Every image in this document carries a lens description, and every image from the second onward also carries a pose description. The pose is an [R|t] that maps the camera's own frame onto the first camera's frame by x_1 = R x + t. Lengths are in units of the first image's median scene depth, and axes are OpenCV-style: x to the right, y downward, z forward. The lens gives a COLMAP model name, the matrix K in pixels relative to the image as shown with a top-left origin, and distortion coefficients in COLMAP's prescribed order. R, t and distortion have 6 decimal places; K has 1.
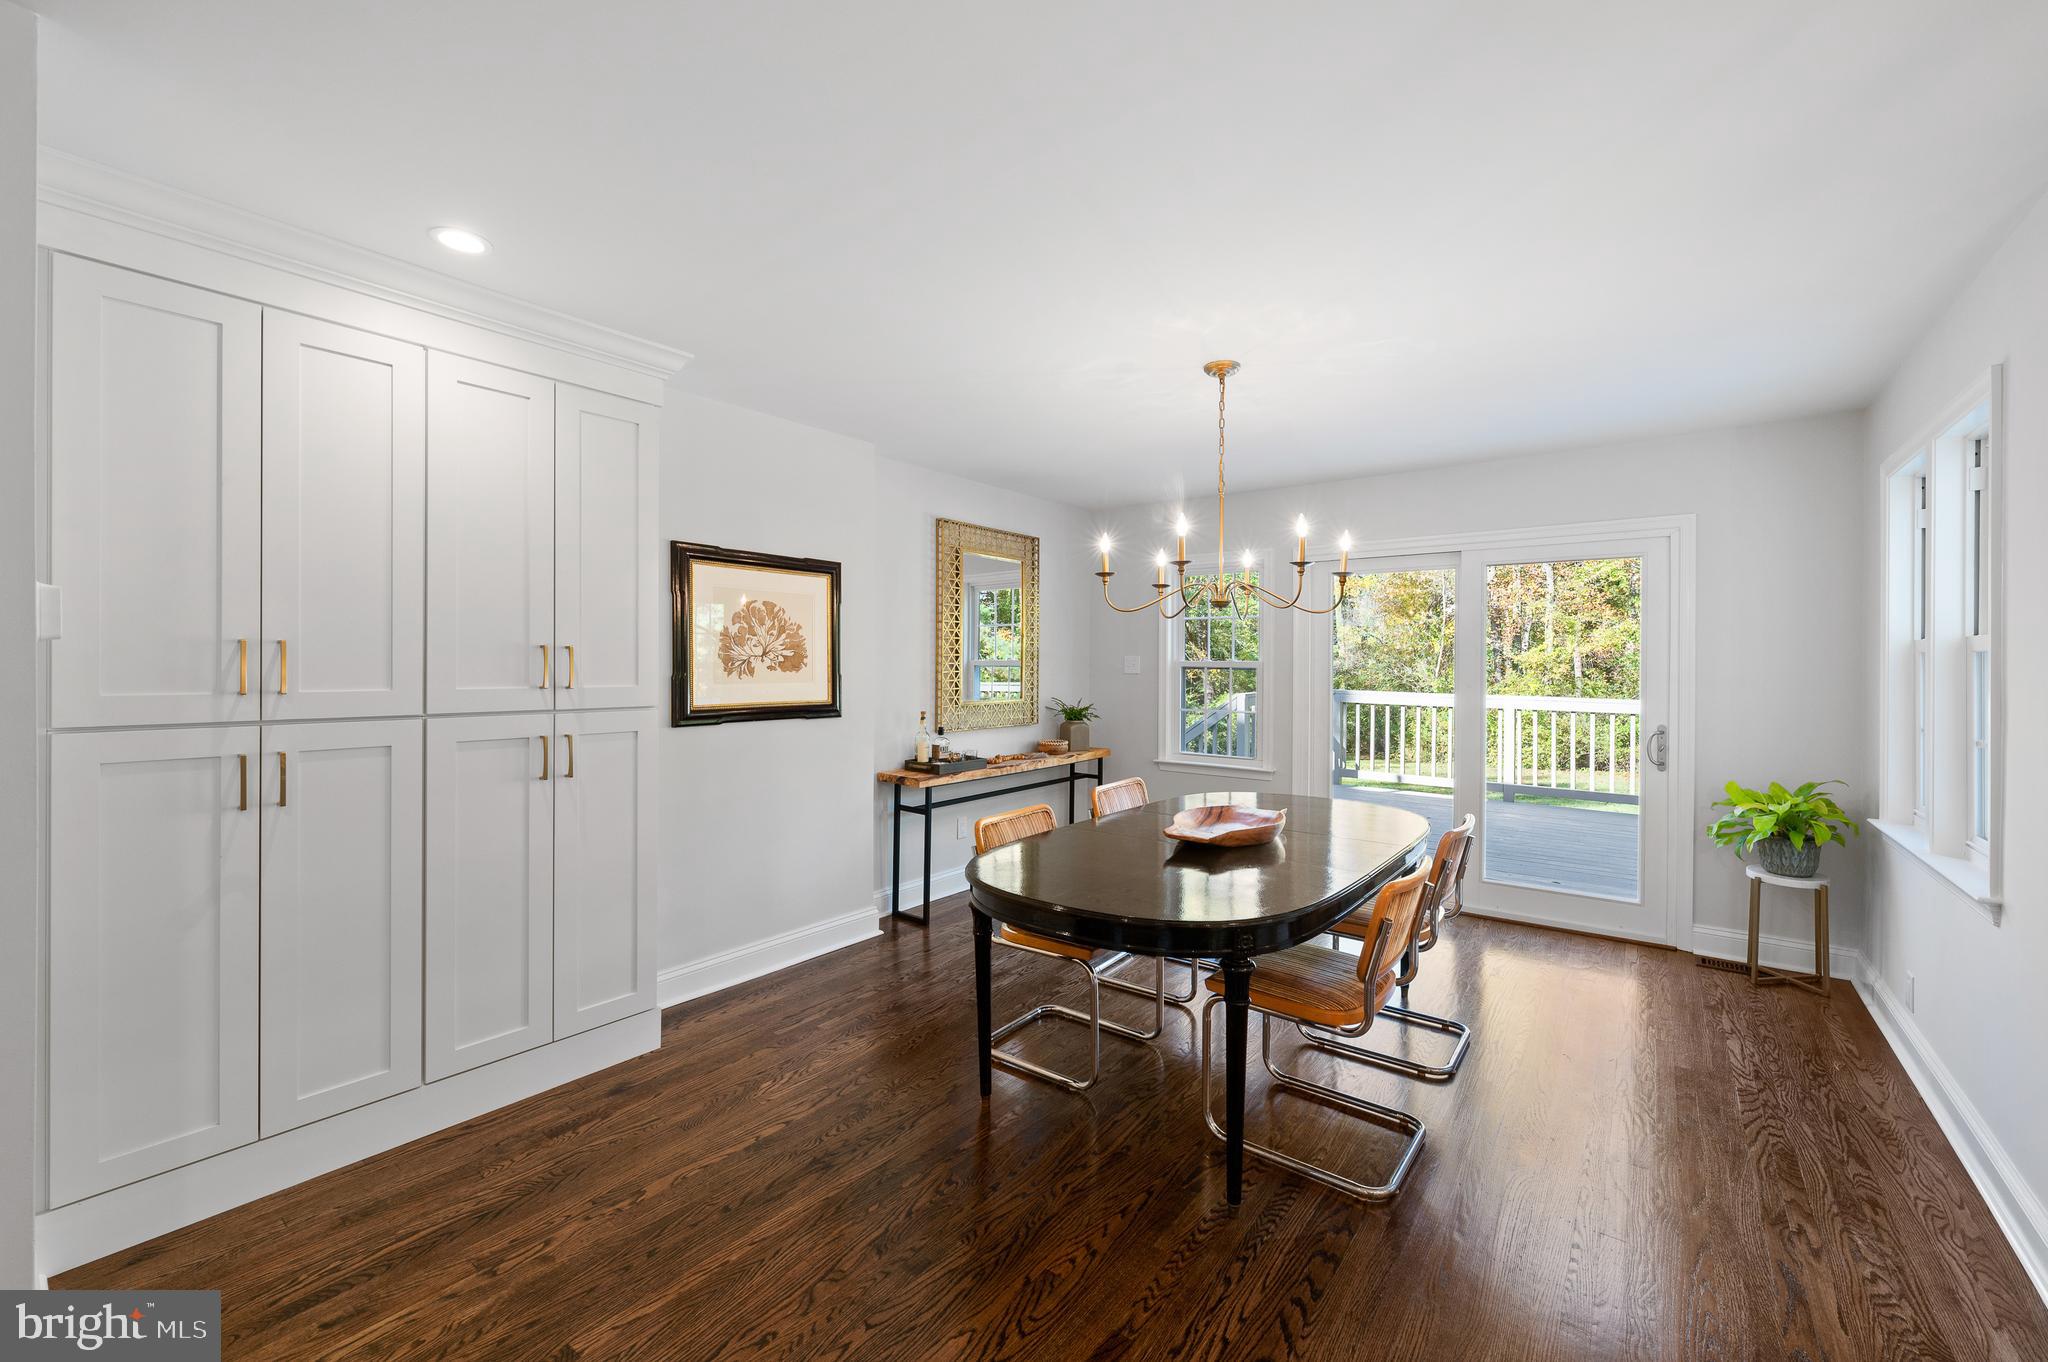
lens RADIAL K [[822.1, 0, 1027.3], [0, 822.1, 667.1], [0, 0, 1]] dist [-0.001937, -0.000051]
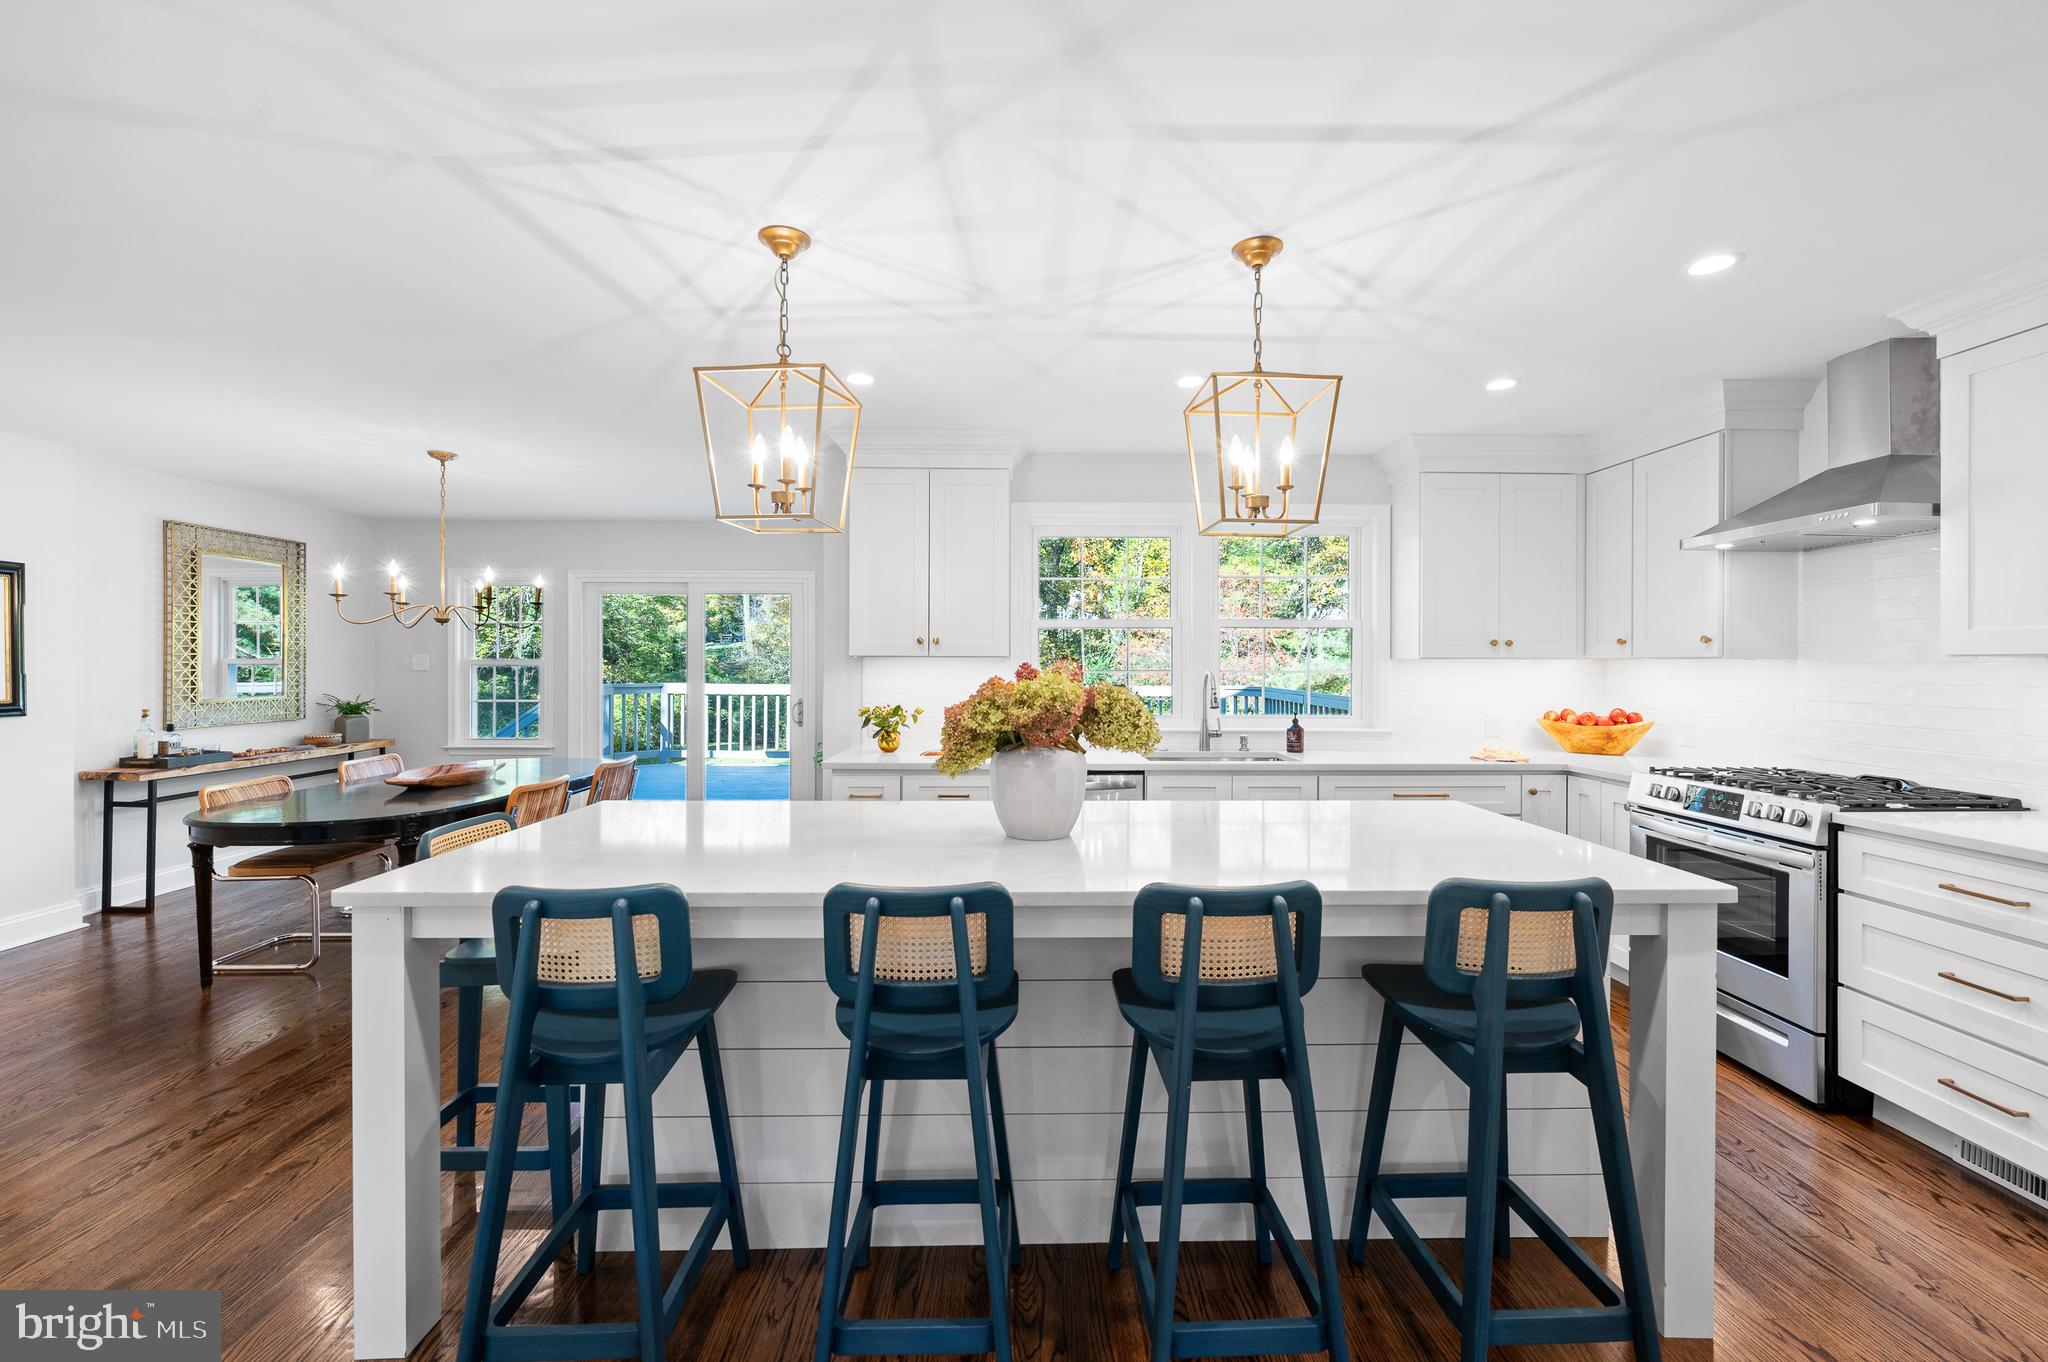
lens RADIAL K [[822.1, 0, 1029.2], [0, 822.1, 661.7], [0, 0, 1]] dist [-0.001937, -0.000051]
pose [[0.774583, -0.003444, 0.632463, 0.084153], [0.004298, 0.999991, 0.000183, -0.000882], [-0.632457, 0.002577, 0.774591, -0.512834]]
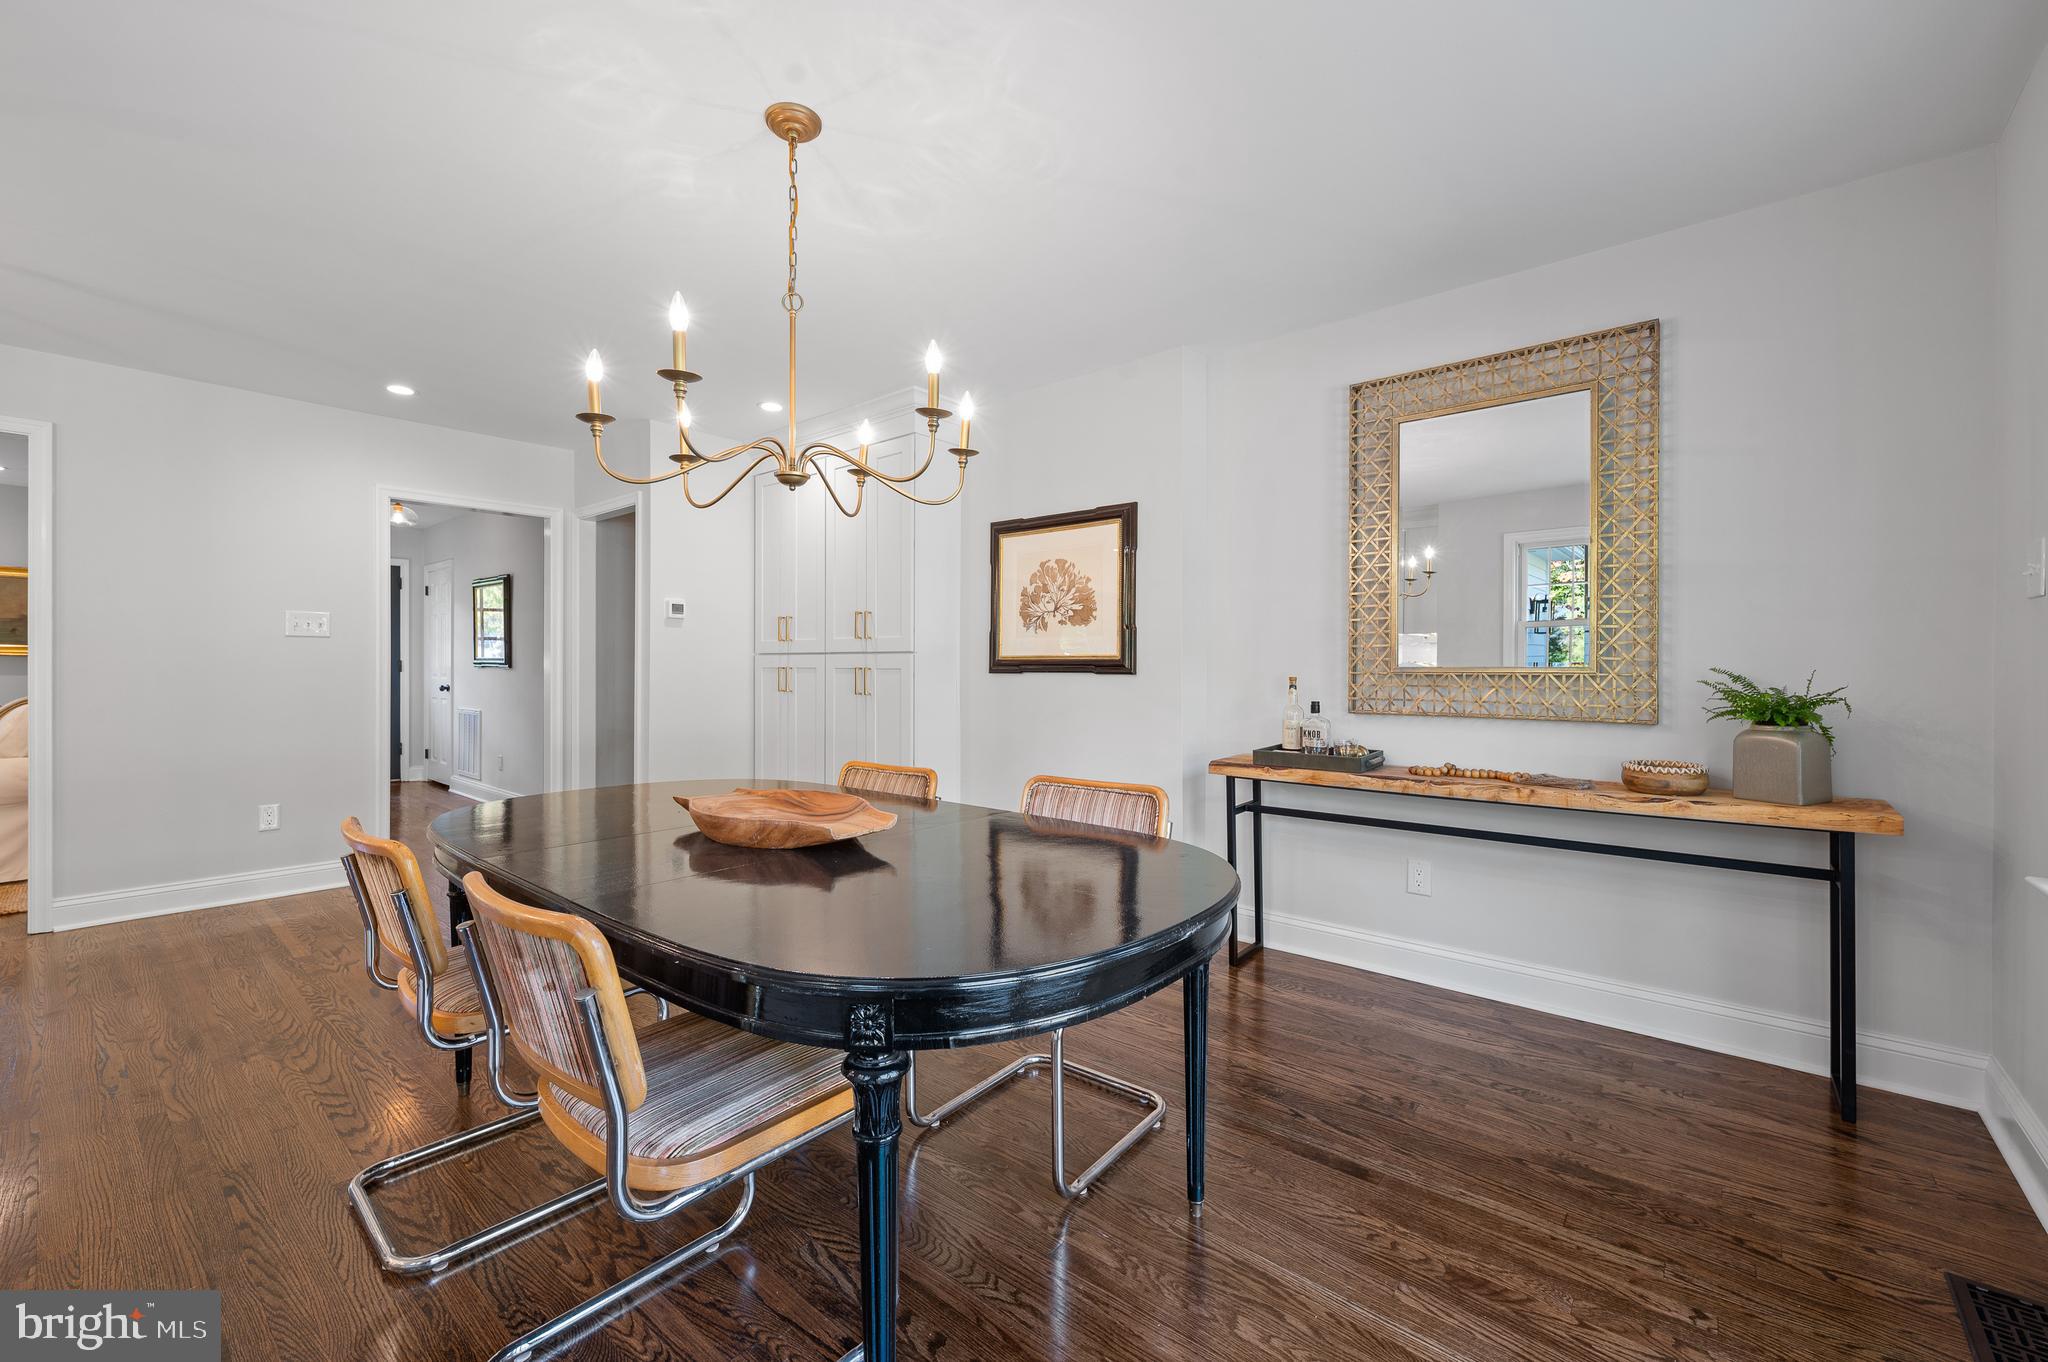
lens RADIAL K [[822.1, 0, 1029.8], [0, 822.1, 667.5], [0, 0, 1]] dist [-0.001937, -0.000051]
pose [[-0.047569, -0.004249, -0.998859, 0.611750], [-0.007548, 0.999964, -0.003894, 0.052460], [0.998839, 0.007354, -0.047599, 0.847483]]
